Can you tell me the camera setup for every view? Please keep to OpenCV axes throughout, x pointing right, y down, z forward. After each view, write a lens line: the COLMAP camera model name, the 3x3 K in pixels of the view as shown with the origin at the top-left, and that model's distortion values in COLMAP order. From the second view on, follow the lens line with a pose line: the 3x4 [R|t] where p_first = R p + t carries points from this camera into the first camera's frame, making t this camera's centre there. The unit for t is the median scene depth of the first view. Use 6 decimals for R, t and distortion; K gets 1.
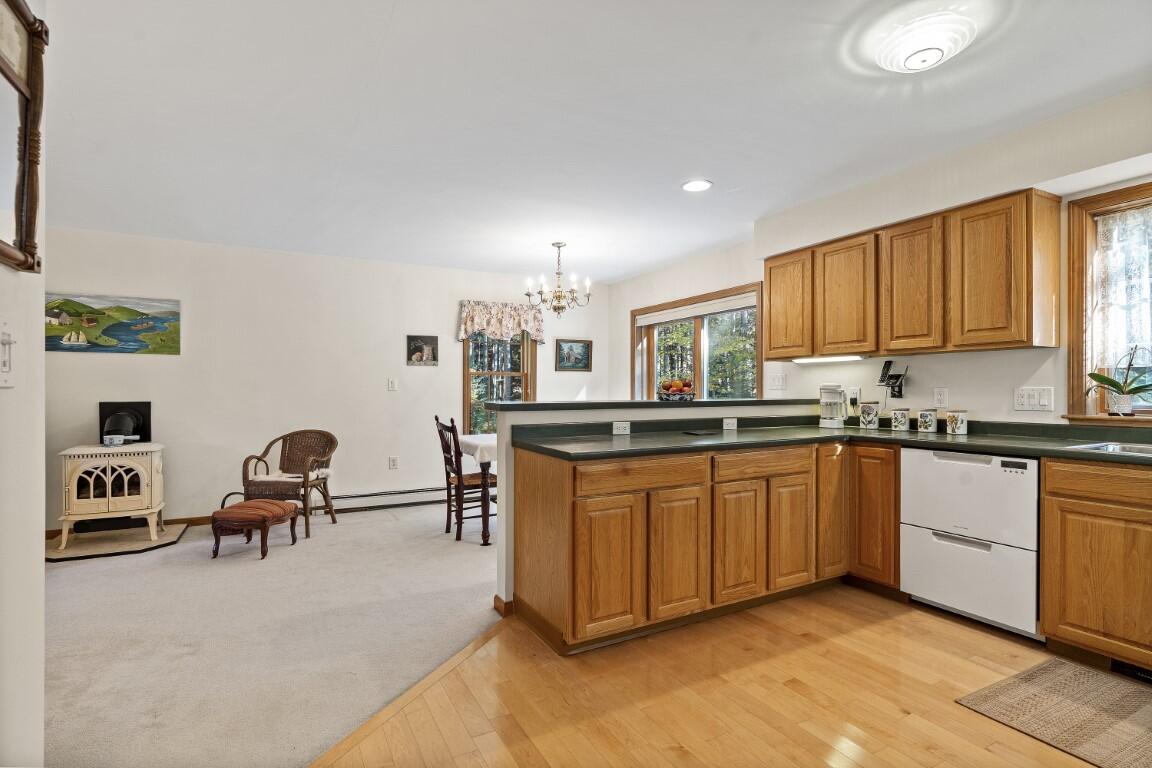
lens RADIAL K [[556.6, 0, 578.5], [0, 556.6, 394.4], [0, 0, 1]] dist [-0.005702, 0.000098]
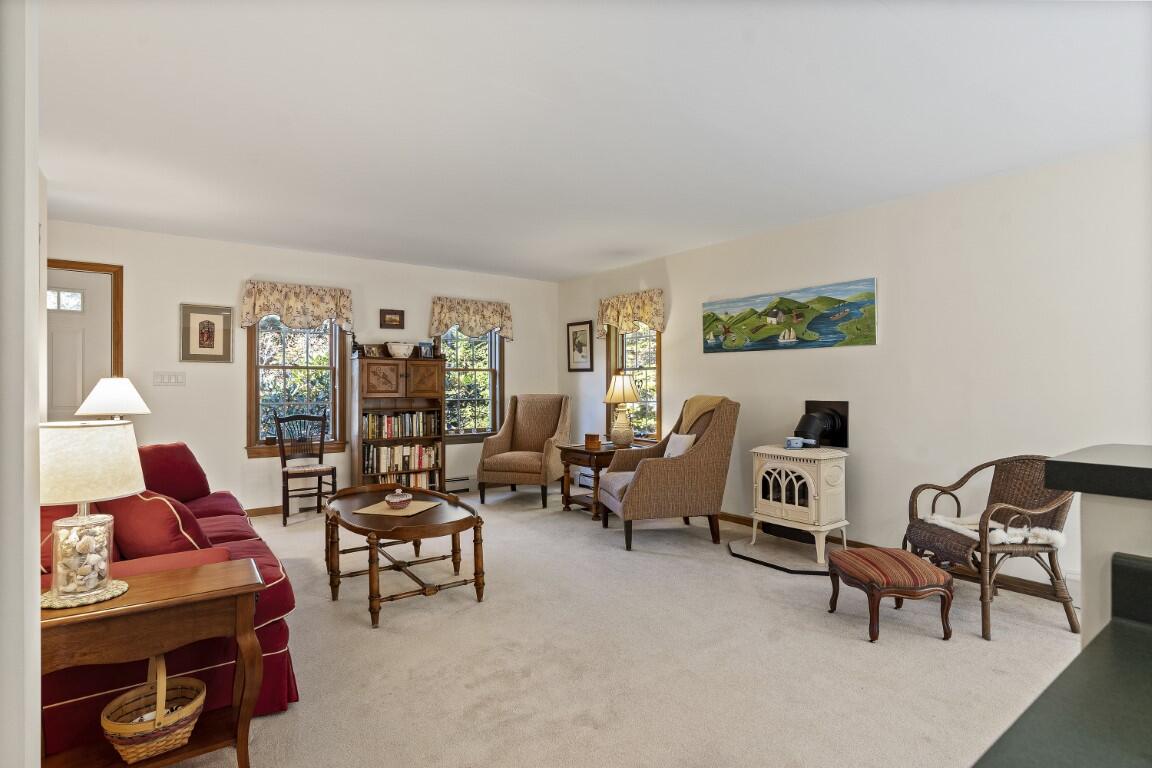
lens RADIAL K [[577.1, 0, 574.8], [0, 577.1, 377.9], [0, 0, 1]] dist [-0.007935, 0.001720]
pose [[0.130048, -0.011279, -0.991443, 0.067313], [-0.006360, 0.999905, -0.012210, -0.010600], [0.991487, 0.007893, 0.129964, 0.490672]]
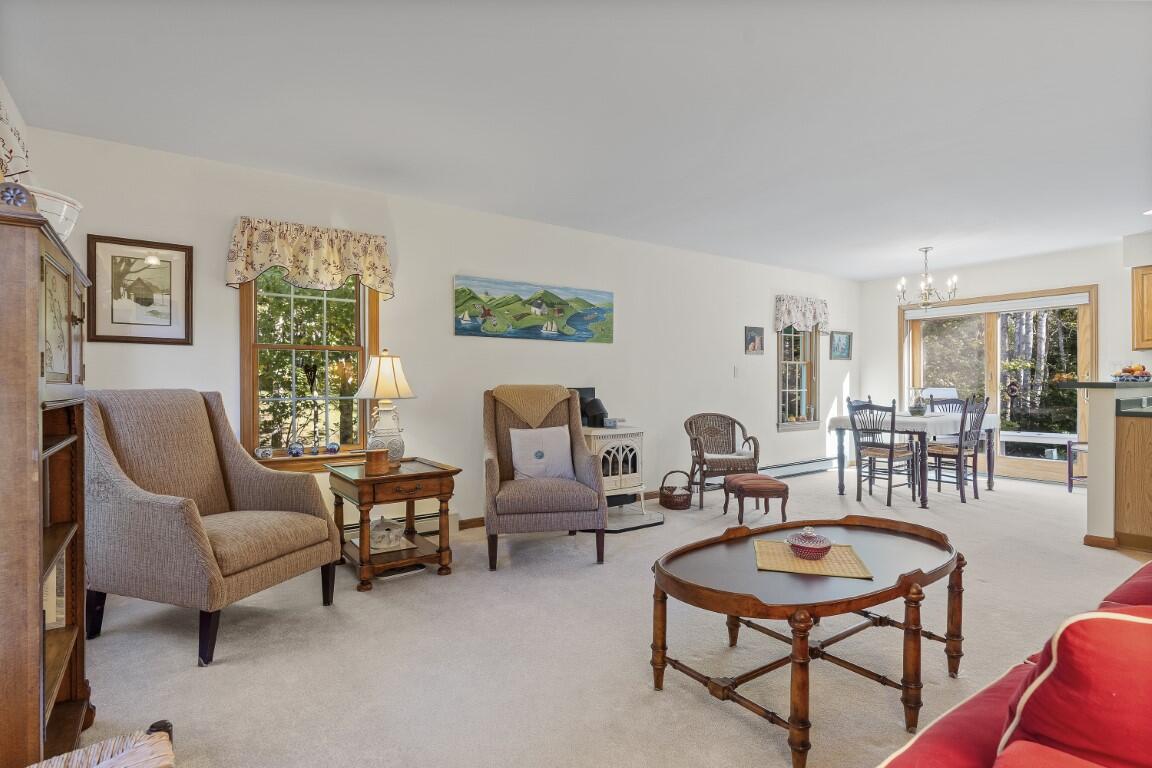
lens RADIAL K [[577.1, 0, 576.8], [0, 577.1, 383.7], [0, 0, 1]] dist [-0.007935, 0.001720]
pose [[0.992510, -0.005107, 0.122055, -1.000664], [0.005840, 0.999967, -0.005646, 0.012617], [-0.122022, 0.006316, 0.992507, -0.101341]]
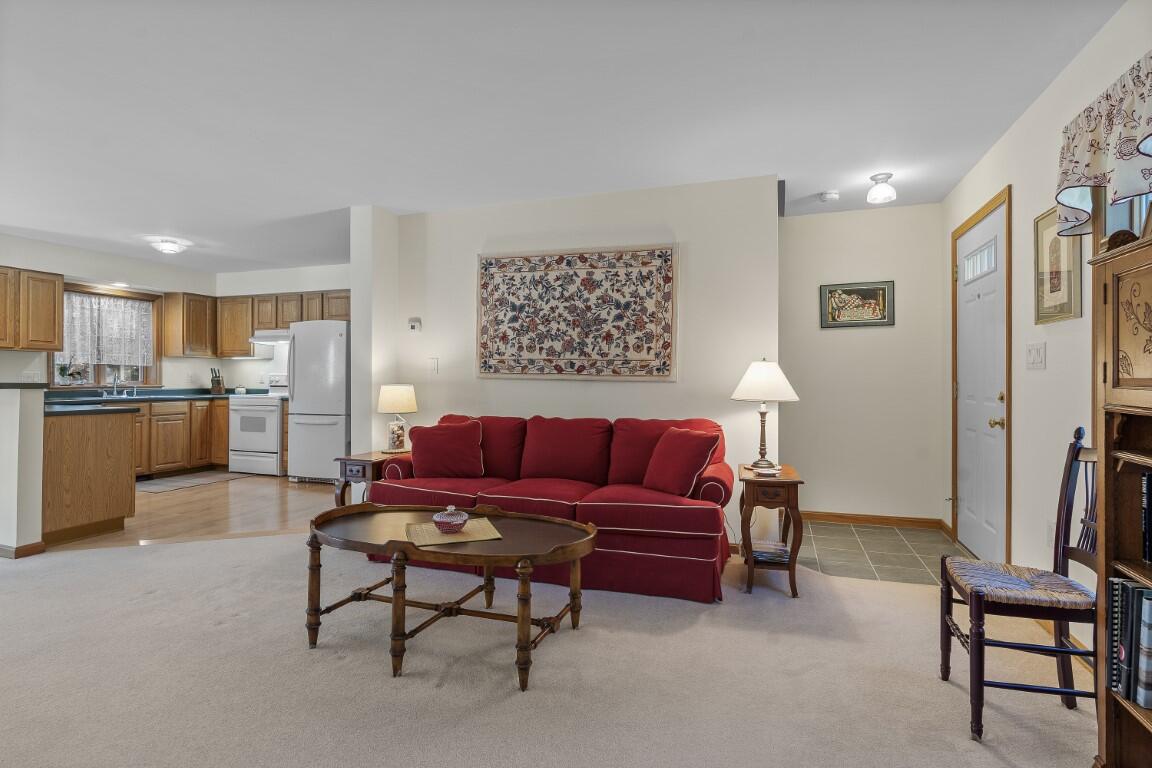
lens RADIAL K [[577.1, 0, 567.6], [0, 577.1, 378.2], [0, 0, 1]] dist [-0.007935, 0.001720]
pose [[-0.674129, -0.000797, 0.738614, -1.247322], [0.002651, 0.999990, 0.003498, 0.003343], [-0.738609, 0.004316, -0.674120, 0.660506]]
